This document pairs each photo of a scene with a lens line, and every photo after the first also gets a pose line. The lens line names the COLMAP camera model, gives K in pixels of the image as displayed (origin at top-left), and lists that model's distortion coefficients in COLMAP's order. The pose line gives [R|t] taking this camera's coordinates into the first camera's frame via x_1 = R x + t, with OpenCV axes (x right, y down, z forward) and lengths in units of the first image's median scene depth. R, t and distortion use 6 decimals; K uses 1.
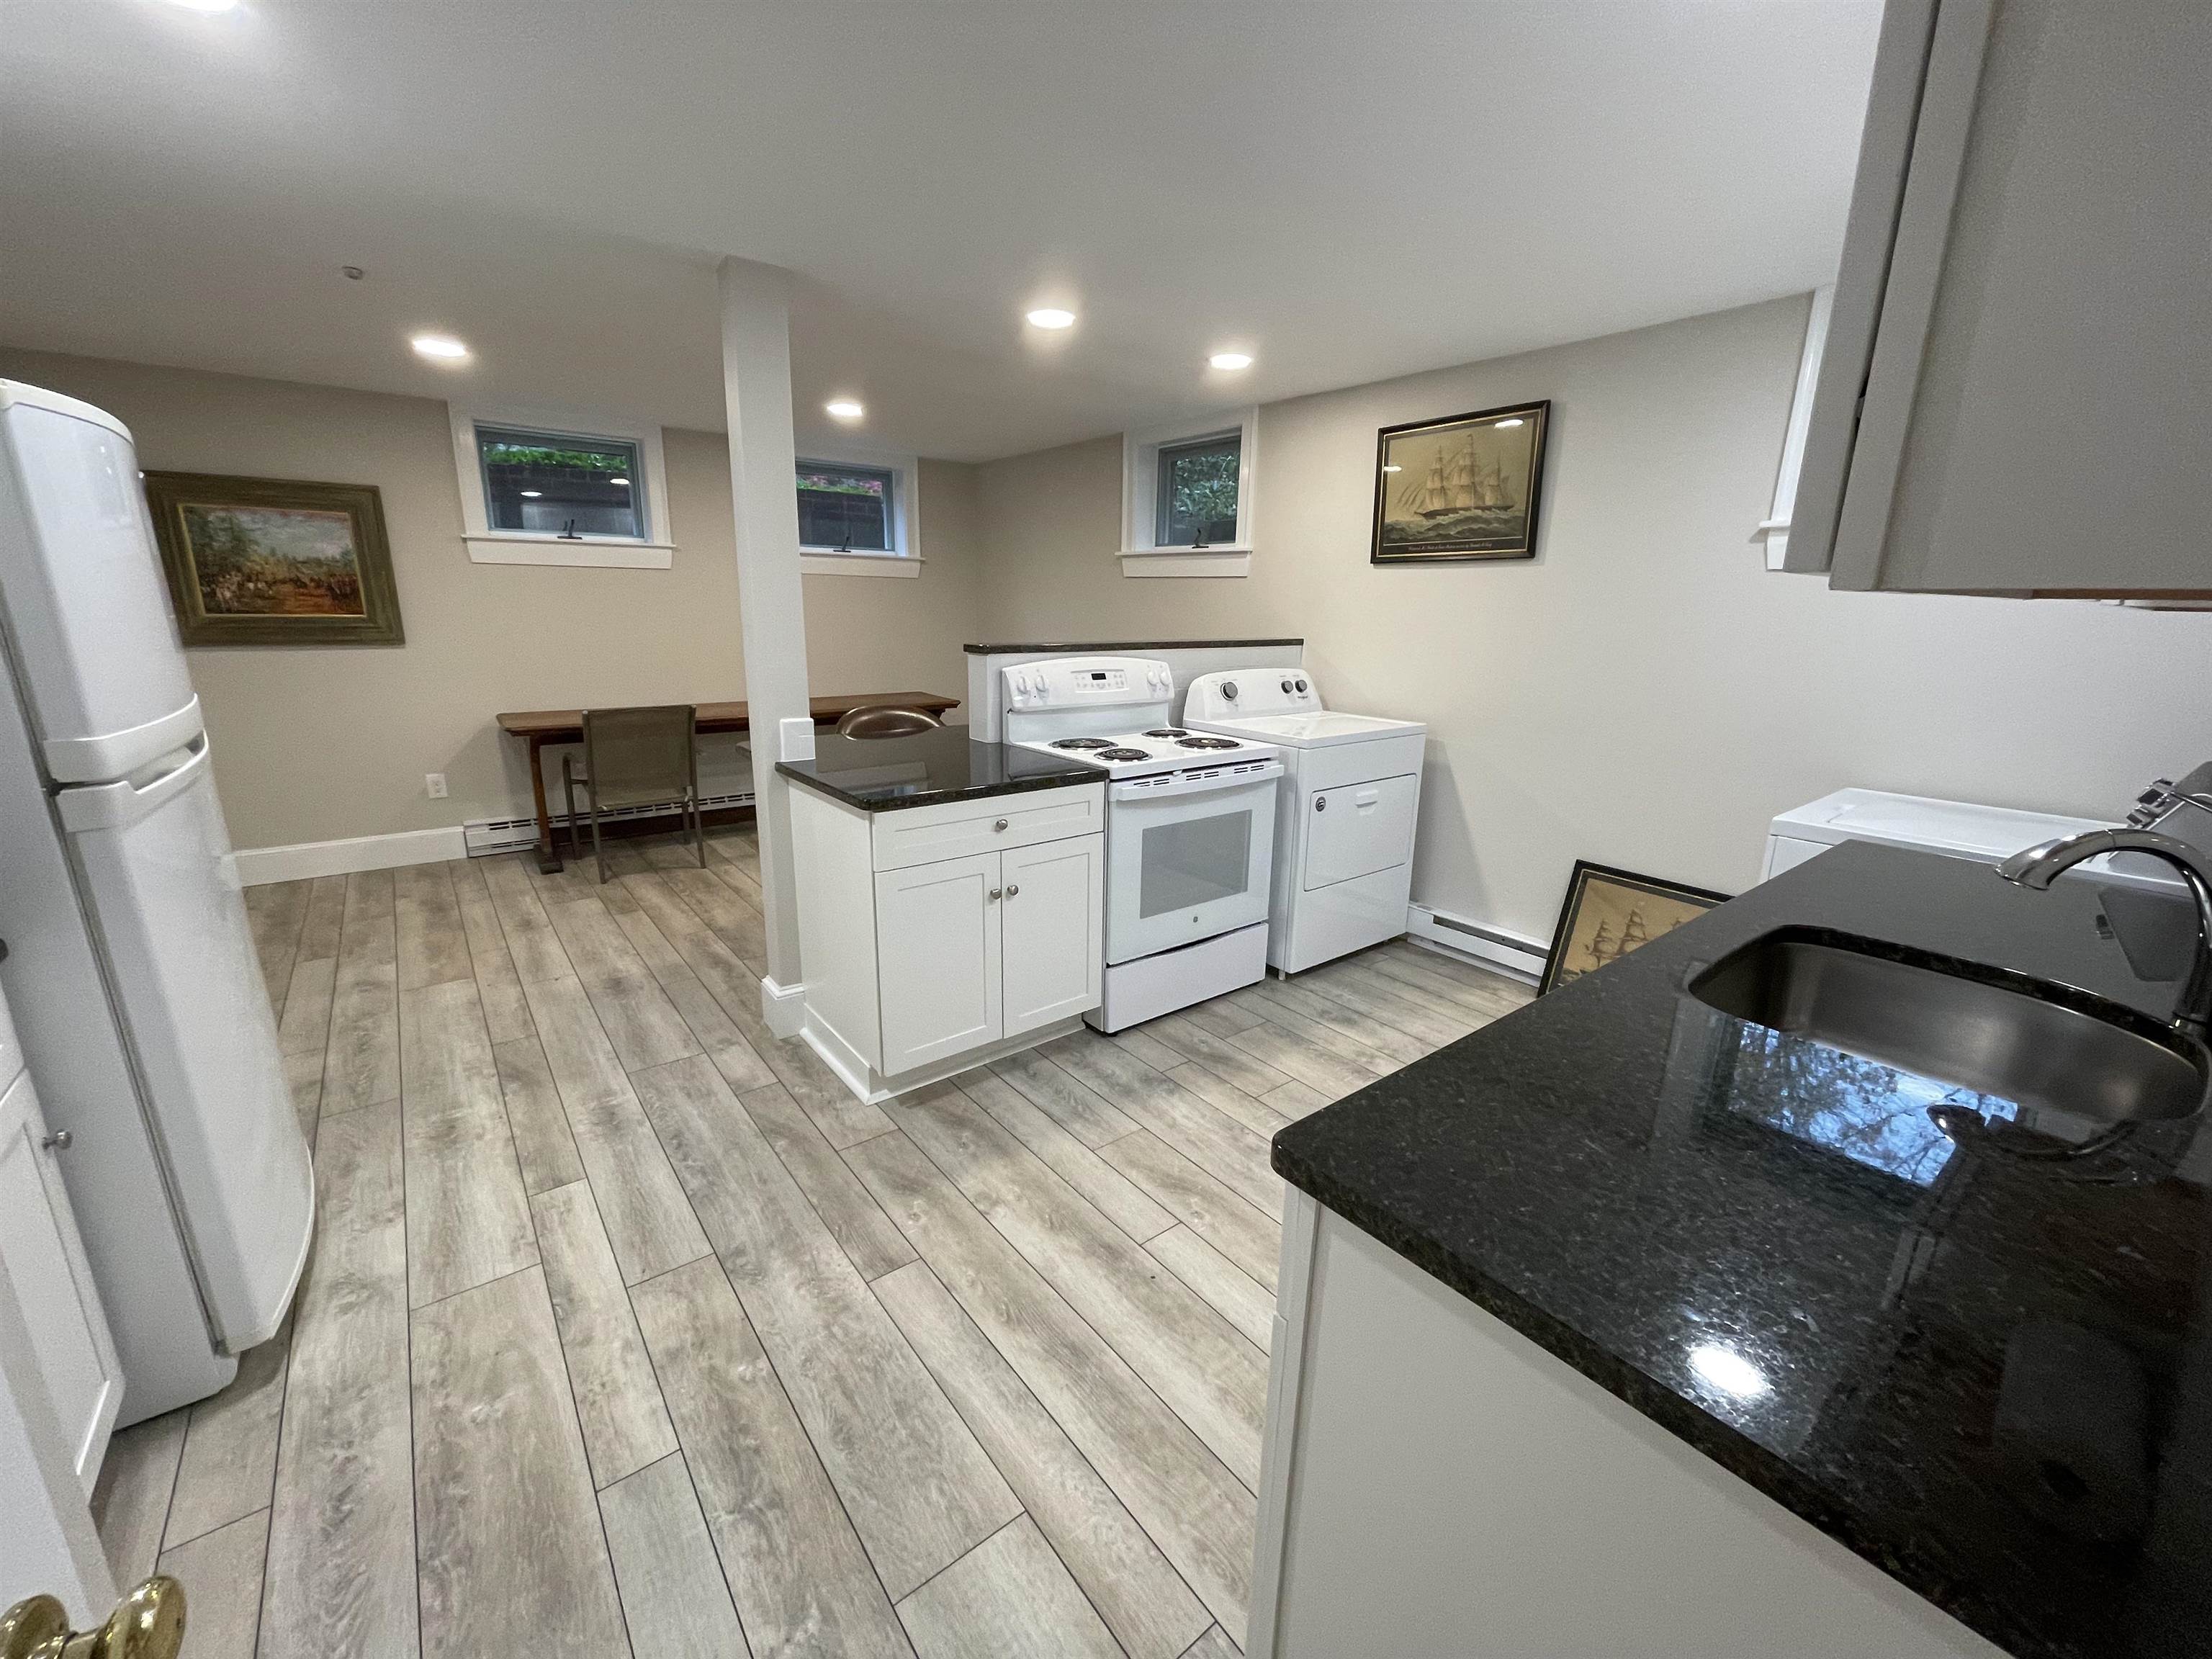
lens RADIAL K [[895.2, 0, 1094.3], [0, 895.2, 816.2], [0, 0, 1]] dist [0.001957, -0.001902]
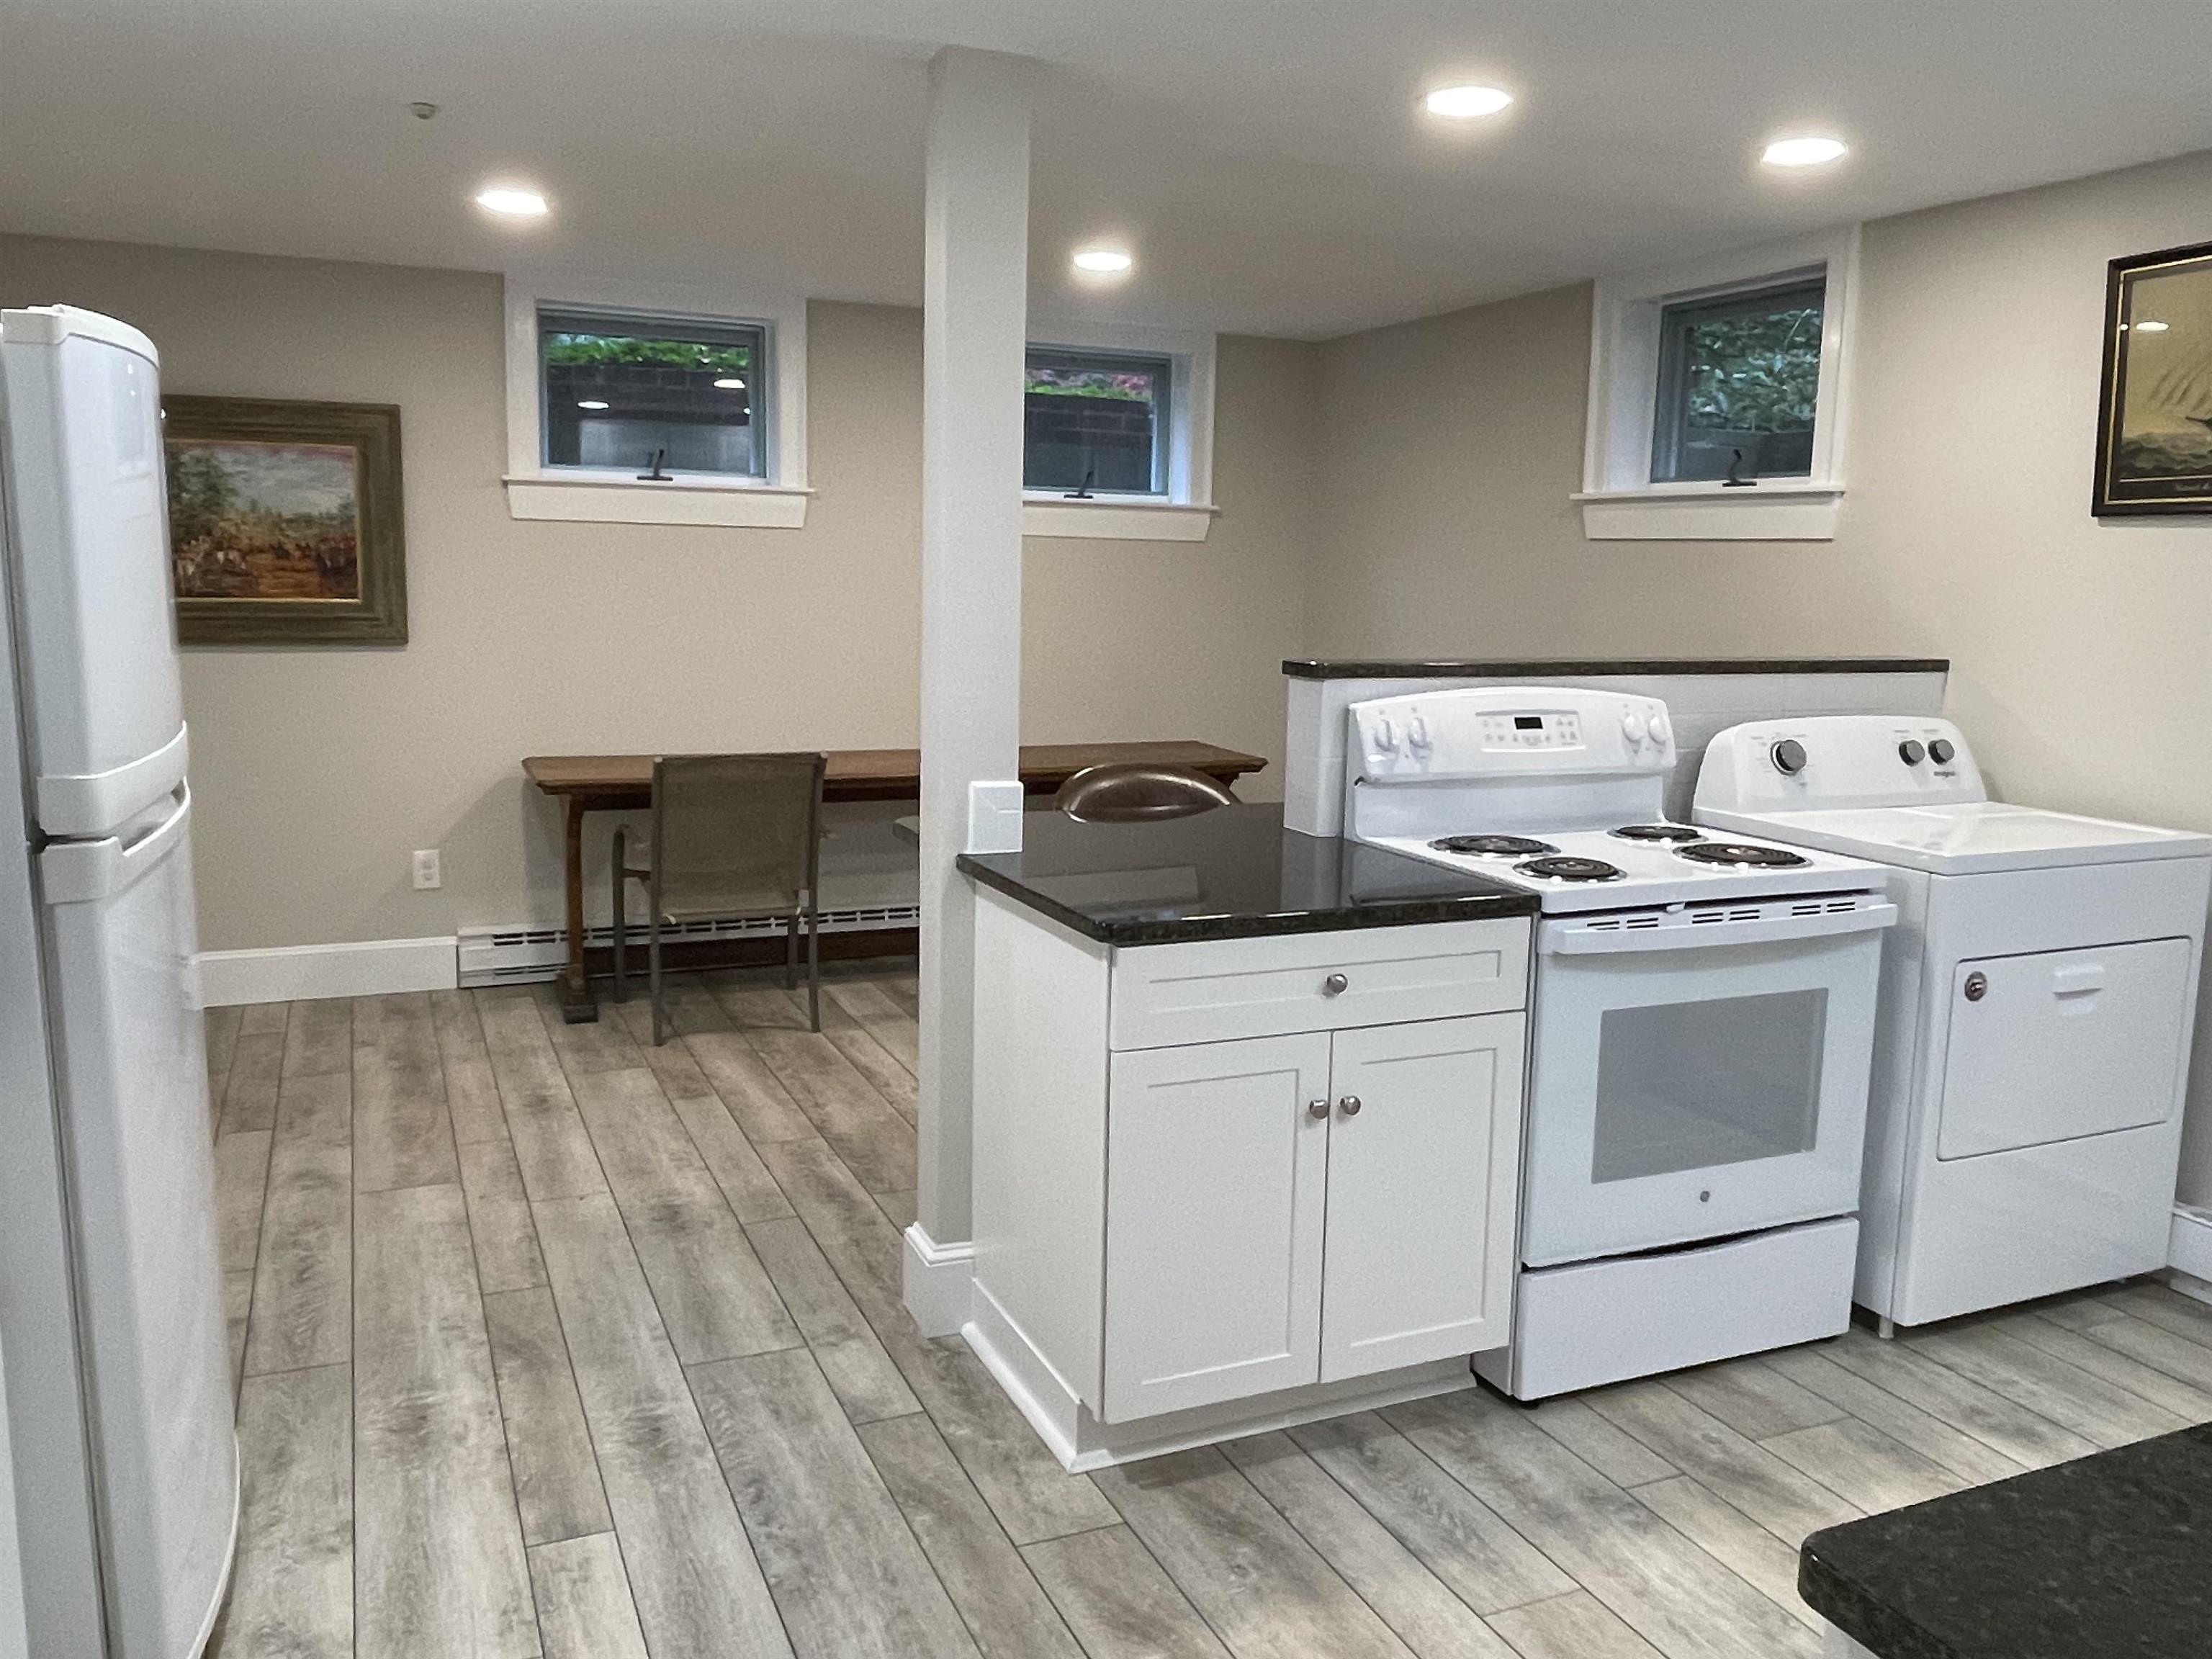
lens RADIAL K [[1690.6, 0, 1099.4], [0, 1690.6, 817.8], [0, 0, 1]] dist [0.005311, -0.021220]
pose [[0.969855, 0.039032, -0.240536, 0.001288], [-0.061481, 0.994349, -0.086540, 0.005269], [0.235799, 0.098720, 0.966775, -0.045088]]
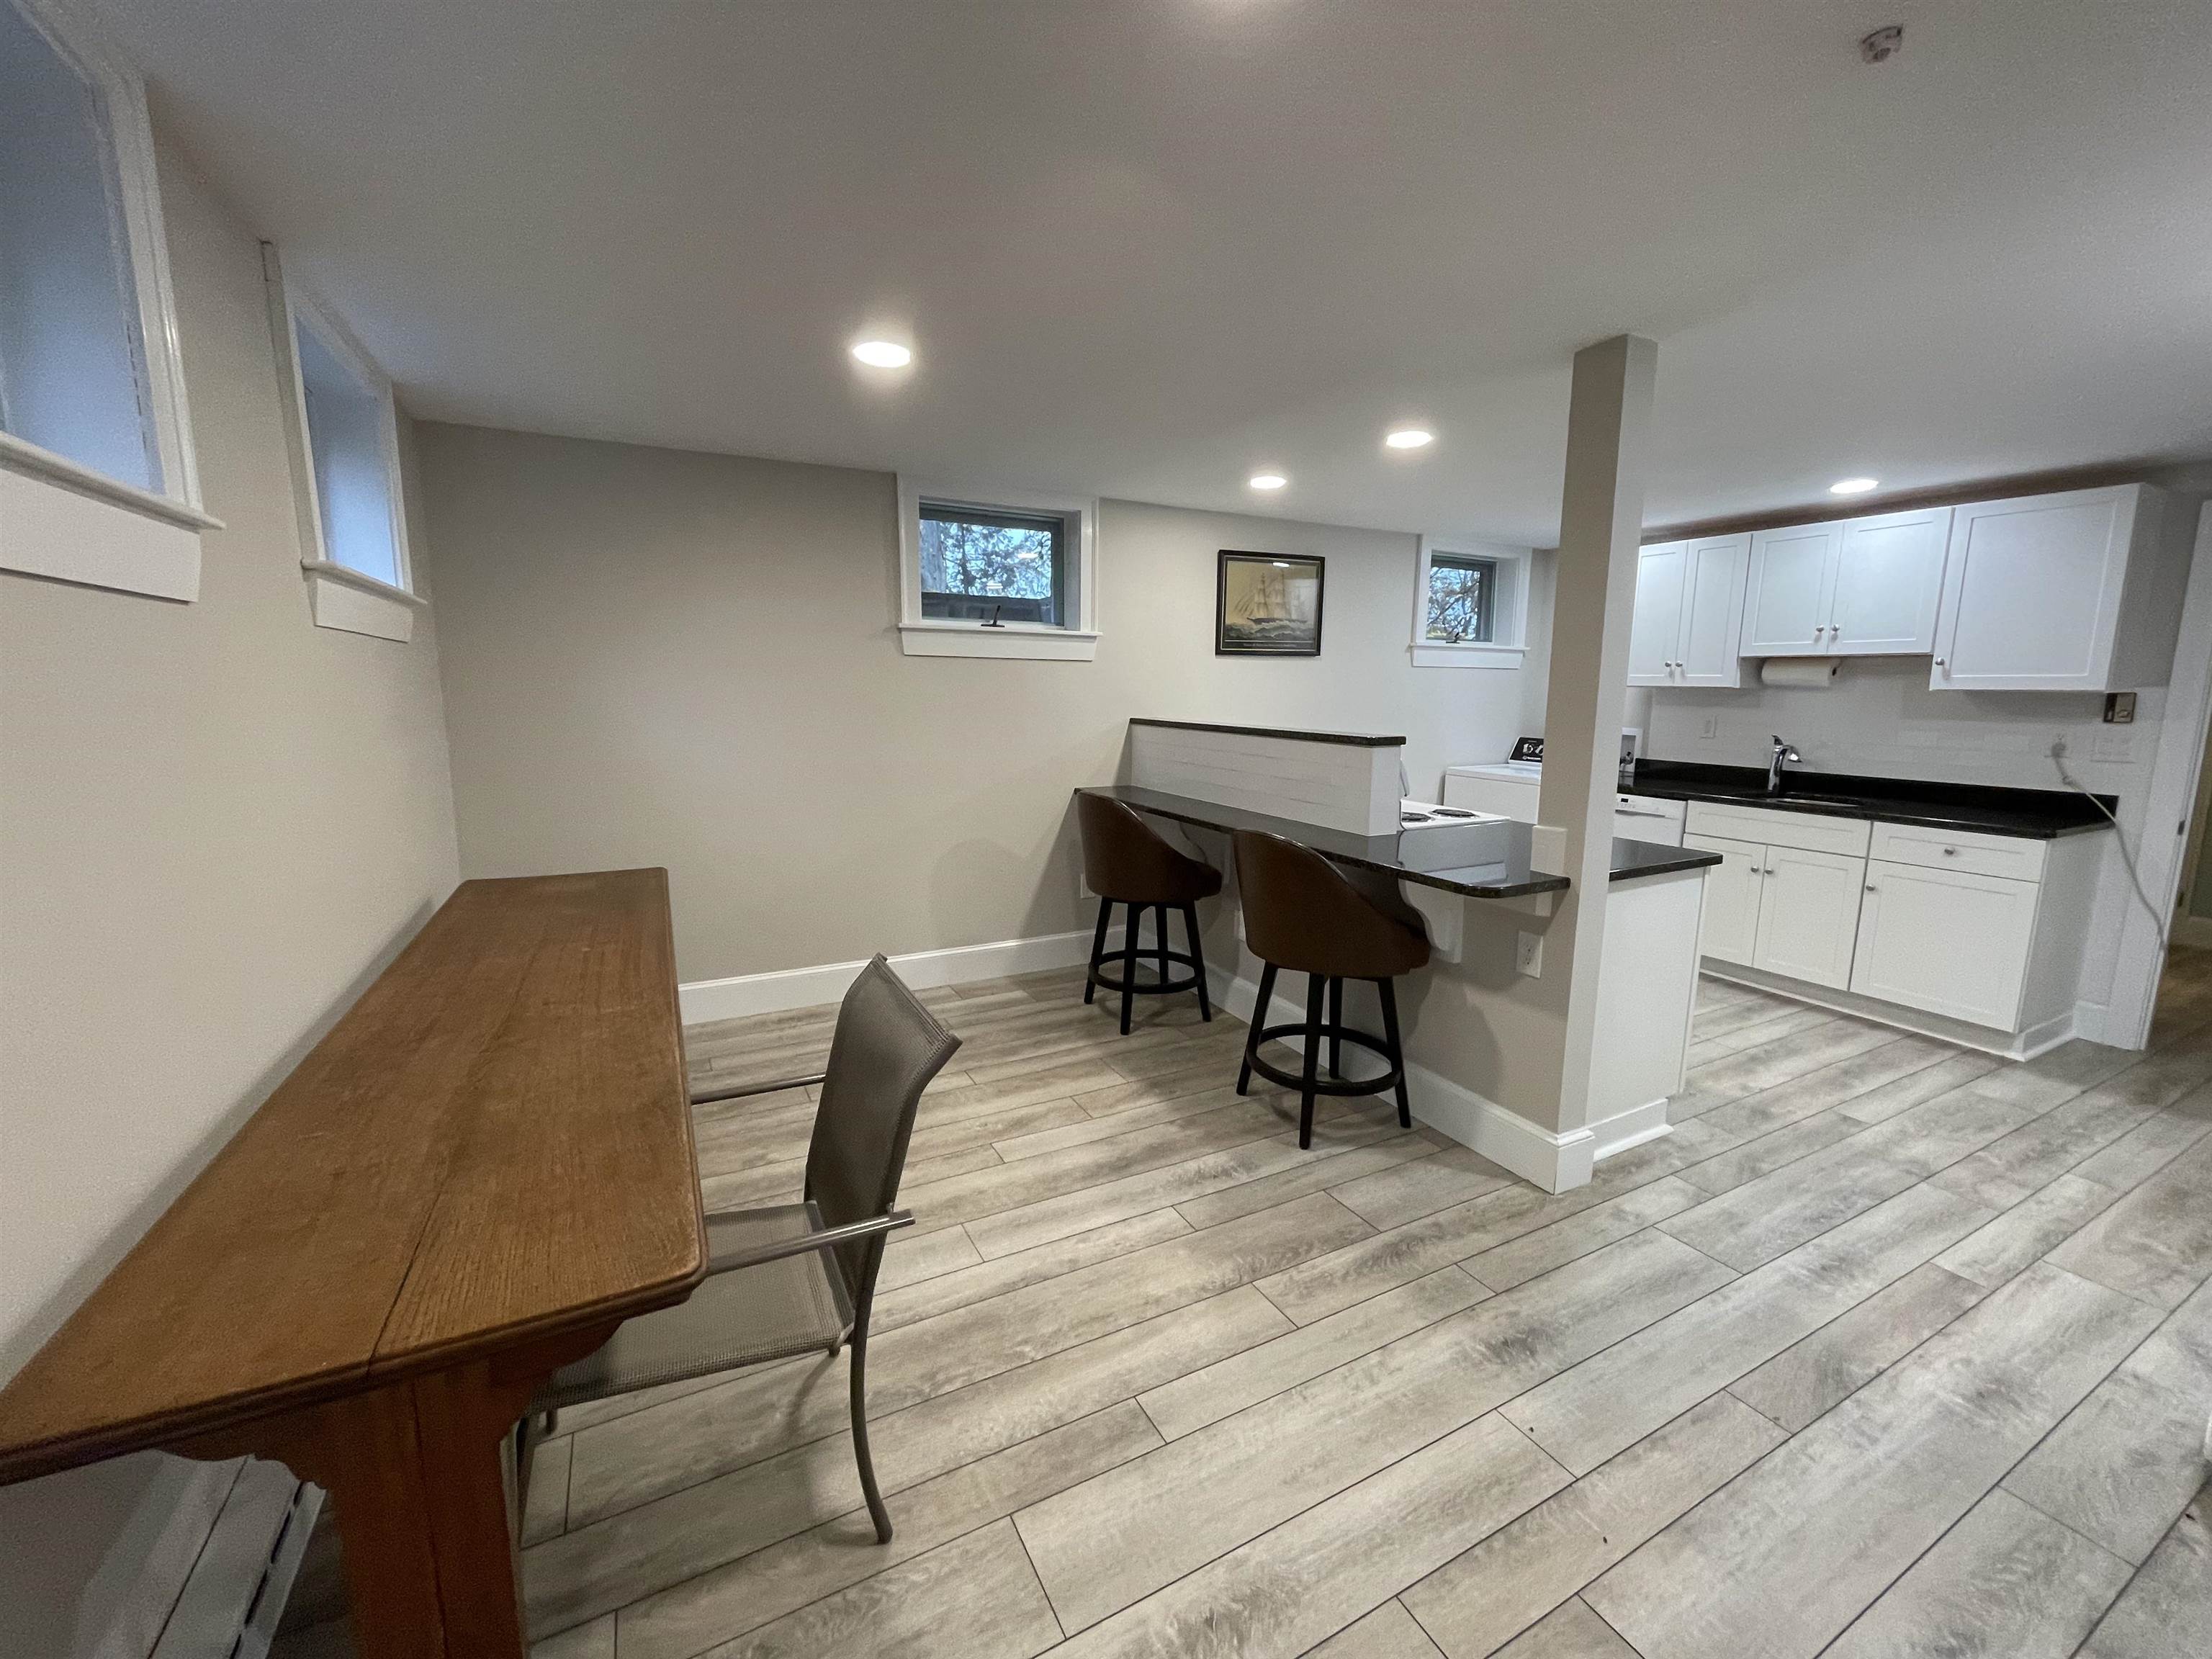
lens RADIAL K [[895.2, 0, 1103.3], [0, 895.2, 824.0], [0, 0, 1]] dist [0.001957, -0.001902]
pose [[0.170245, -0.169754, 0.970670, -1.139355], [0.228020, 0.965101, 0.128788, -0.295186], [-0.958657, 0.199407, 0.203011, 1.112852]]
